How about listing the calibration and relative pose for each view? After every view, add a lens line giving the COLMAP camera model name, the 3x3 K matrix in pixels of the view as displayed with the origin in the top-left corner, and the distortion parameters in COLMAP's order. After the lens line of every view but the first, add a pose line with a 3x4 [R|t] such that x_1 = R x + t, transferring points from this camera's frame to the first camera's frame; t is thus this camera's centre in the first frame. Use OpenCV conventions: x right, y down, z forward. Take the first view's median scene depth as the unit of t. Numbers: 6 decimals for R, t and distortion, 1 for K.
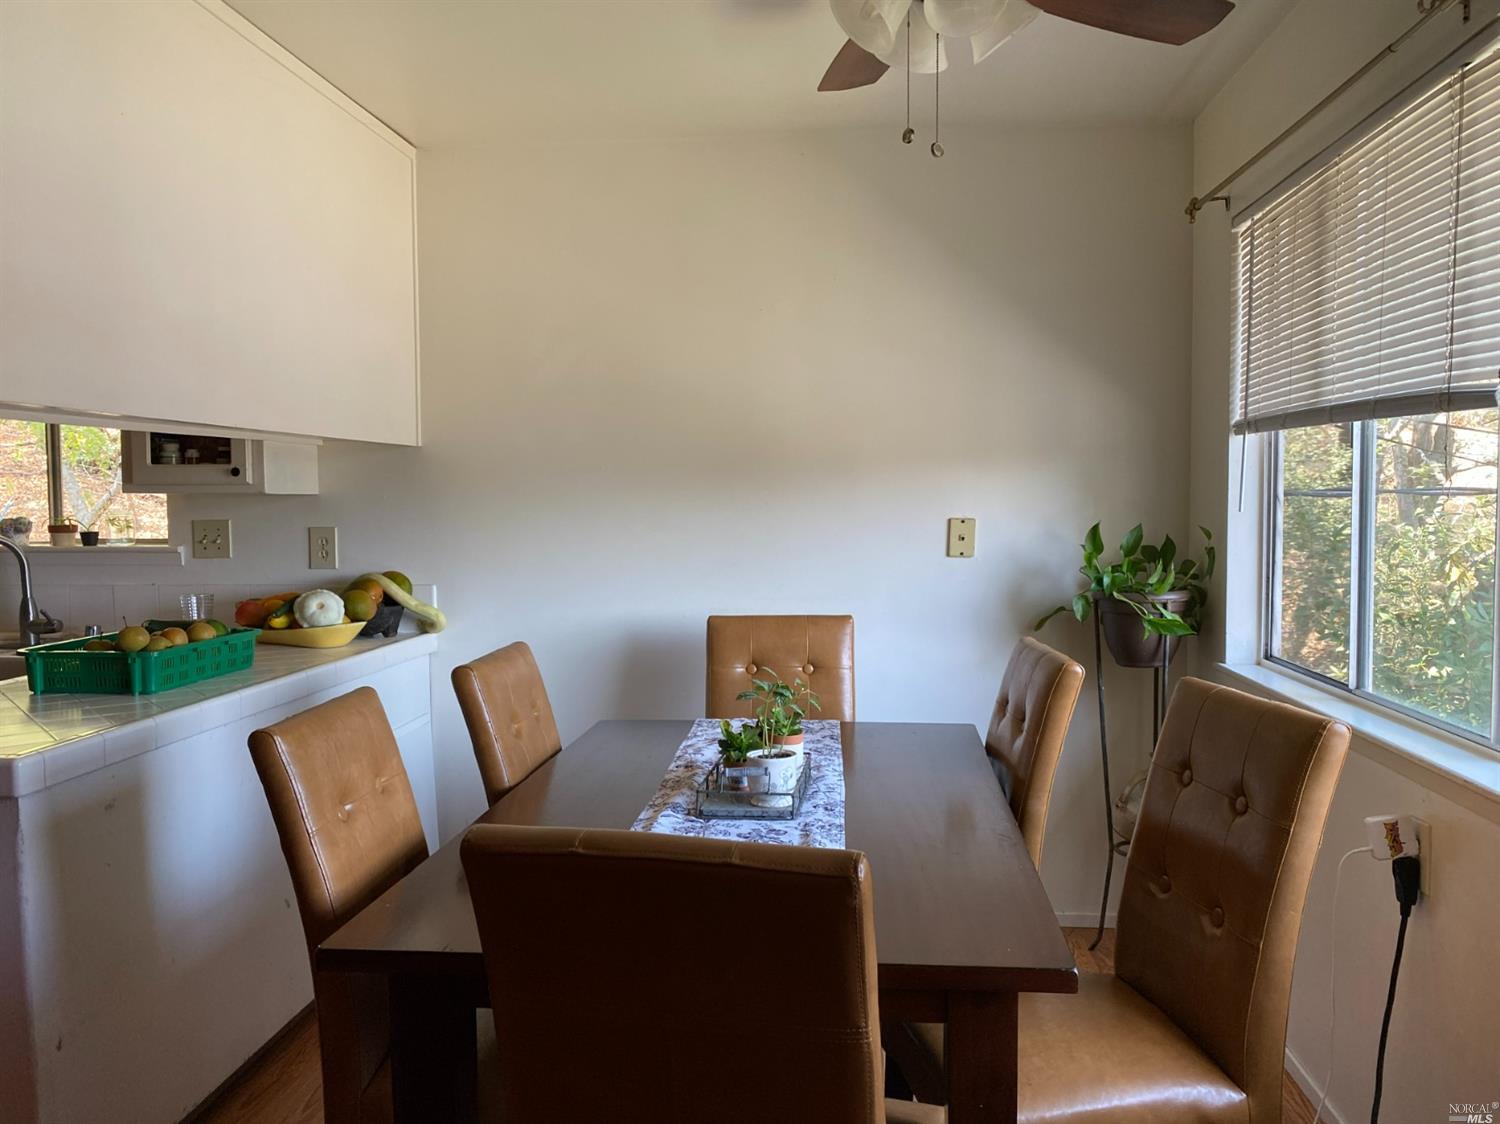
lens RADIAL K [[1150.5, 0, 758.7], [0, 1150.5, 558.9], [0, 0, 1]] dist [0.007827, -0.004065]
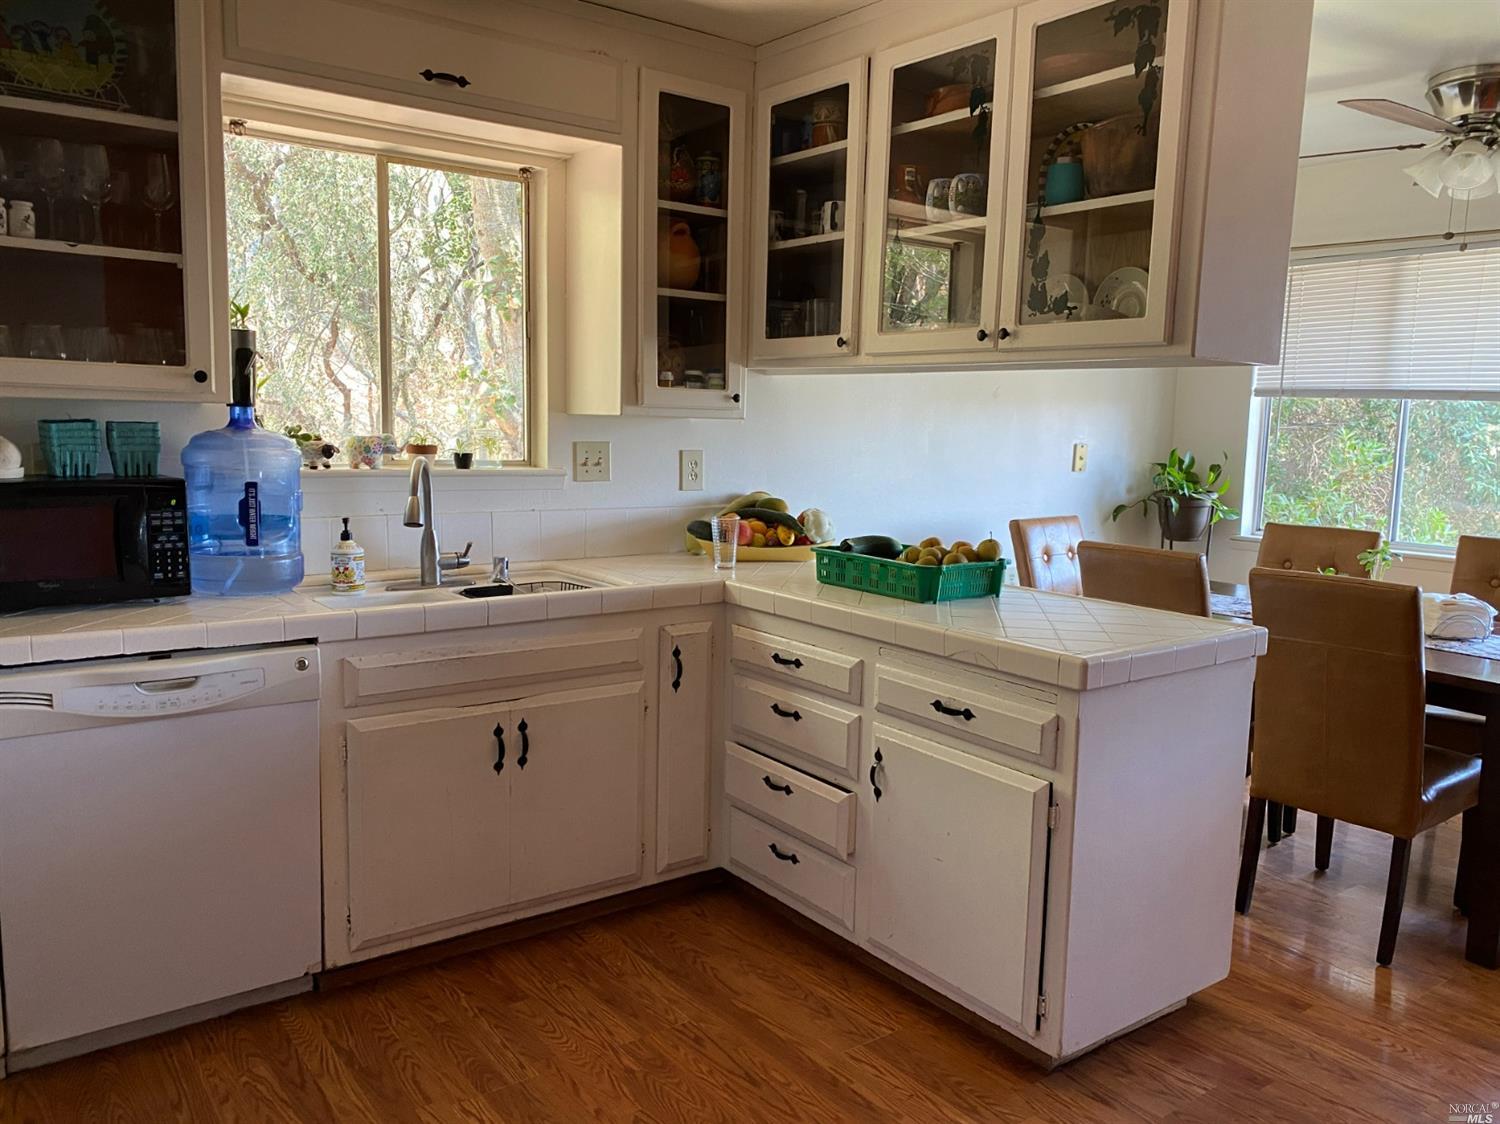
lens RADIAL K [[1150.5, 0, 758.7], [0, 1150.5, 558.9], [0, 0, 1]] dist [0.007827, -0.004065]
pose [[0.738871, -0.062372, 0.670954, -1.151929], [0.006795, 0.996346, 0.085137, -0.018951], [-0.673812, -0.058346, 0.736595, 0.211743]]
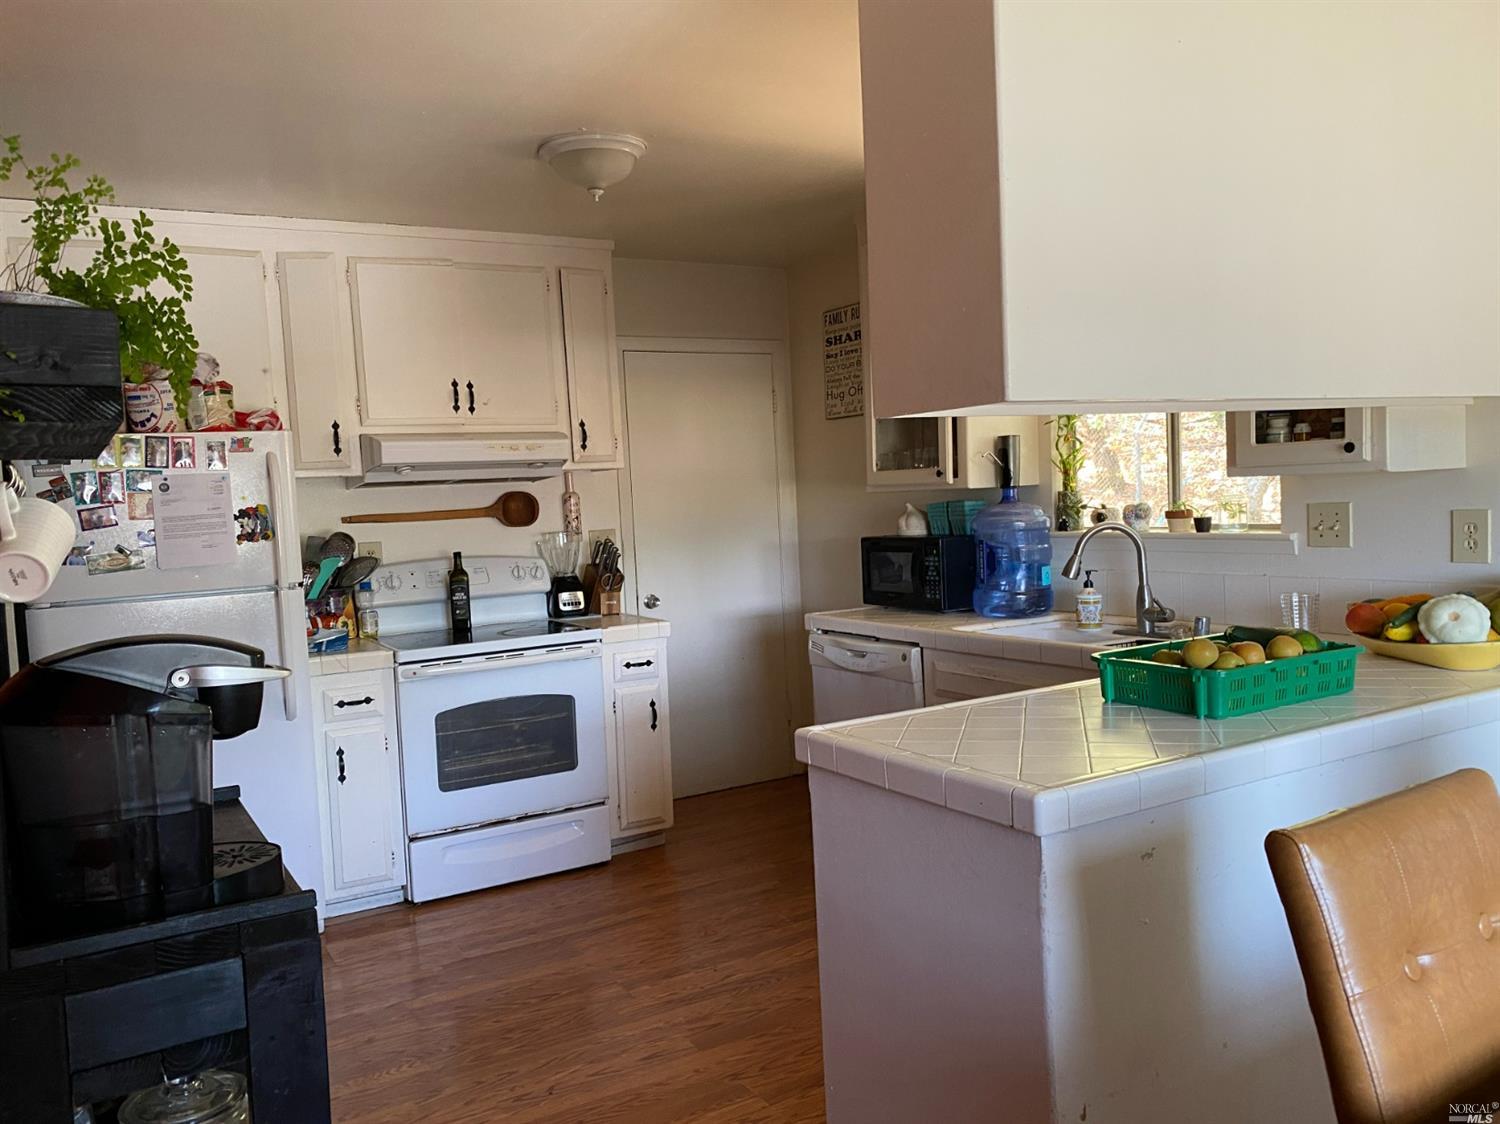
lens RADIAL K [[1164.5, 0, 707.8], [0, 1164.5, 564.8], [0, 0, 1]] dist [0.000217, -0.001521]
pose [[0.563236, 0.023285, -0.825968, -0.017892], [0.005032, 0.999488, 0.031608, -0.019595], [0.826281, -0.021959, 0.562830, 0.139851]]
